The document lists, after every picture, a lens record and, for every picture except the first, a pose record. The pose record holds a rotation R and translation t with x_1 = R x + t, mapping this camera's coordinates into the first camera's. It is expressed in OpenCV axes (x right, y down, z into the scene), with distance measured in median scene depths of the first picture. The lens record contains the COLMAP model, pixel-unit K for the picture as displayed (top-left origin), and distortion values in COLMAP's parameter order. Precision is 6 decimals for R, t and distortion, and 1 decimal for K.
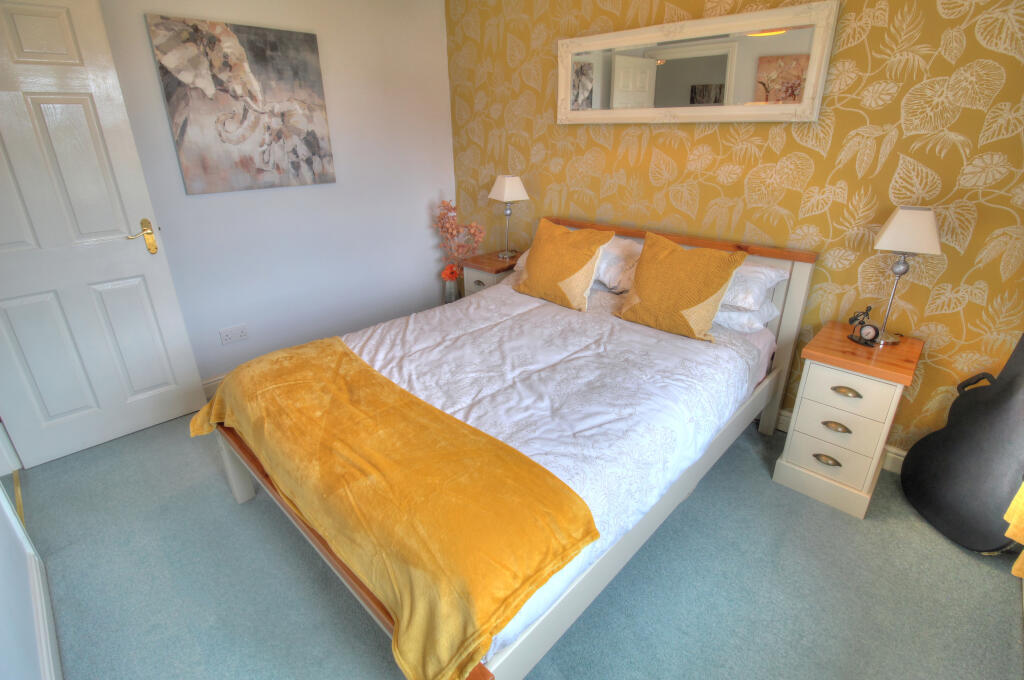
lens RADIAL K [[478.9, 0, 512.0], [0, 478.9, 340.0], [0, 0, 1]] dist [-0.019468, -0.000898]
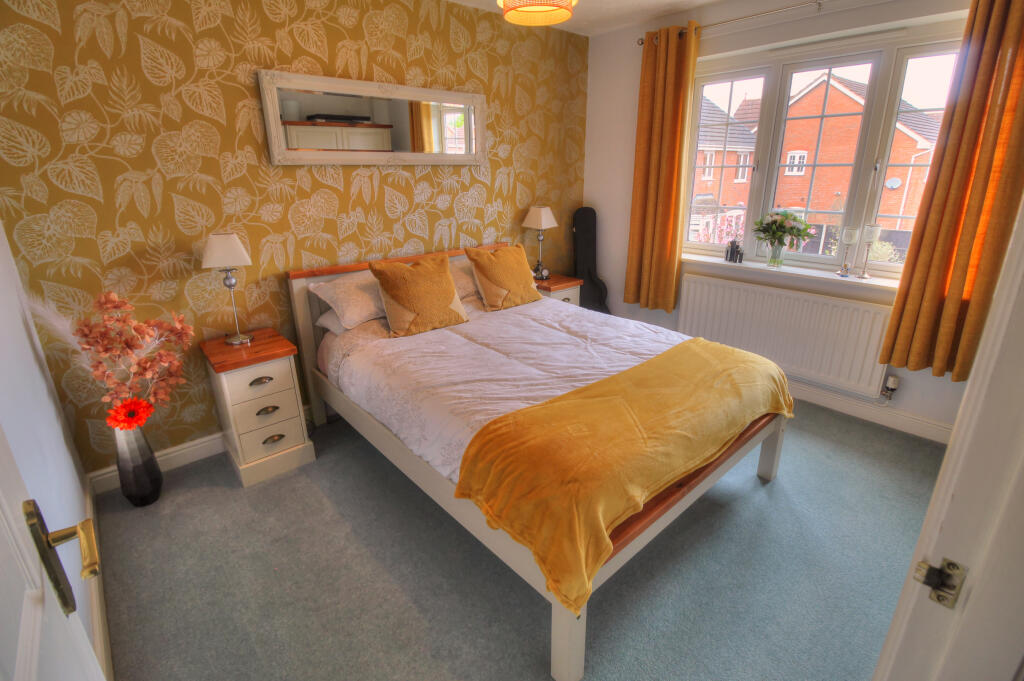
lens RADIAL K [[471.8, 0, 523.8], [0, 471.8, 340.9], [0, 0, 1]] dist [-0.011363, -0.000935]
pose [[0.068642, -0.337234, 0.938915, -1.101034], [0.404991, 0.869519, 0.282700, -0.337610], [-0.911741, 0.360847, 0.196262, 0.773417]]
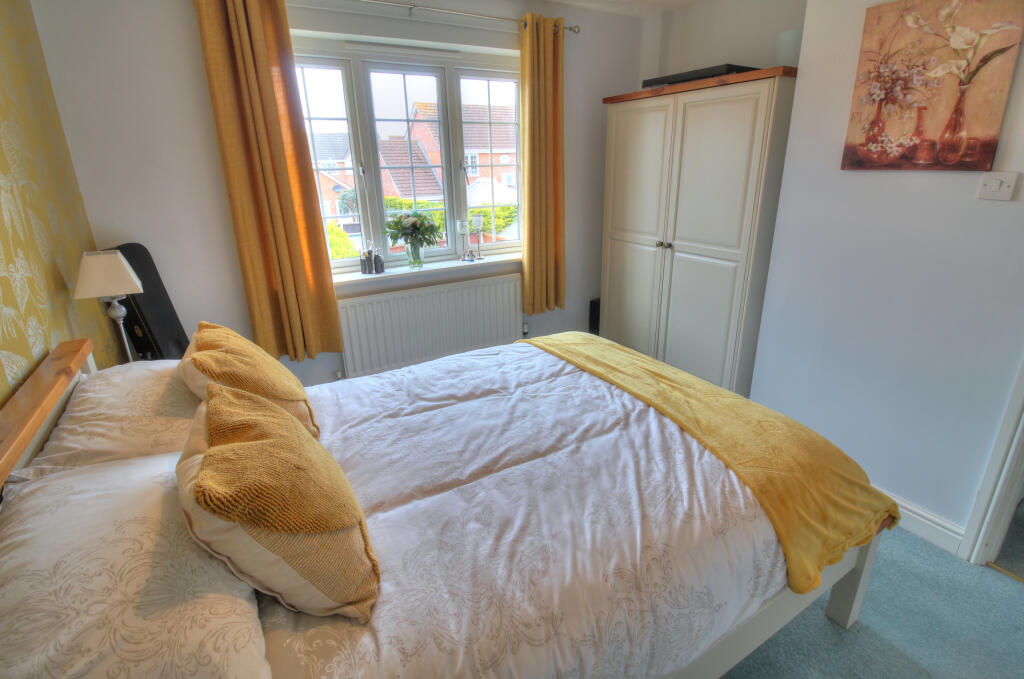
lens RADIAL K [[476.5, 0, 511.5], [0, 476.5, 326.4], [0, 0, 1]] dist [-0.018088, -0.000744]
pose [[-0.960899, -0.063094, 0.269613, -0.228933], [0.133601, 0.747218, 0.651012, -0.617804], [-0.242535, 0.661578, -0.709572, 1.414322]]
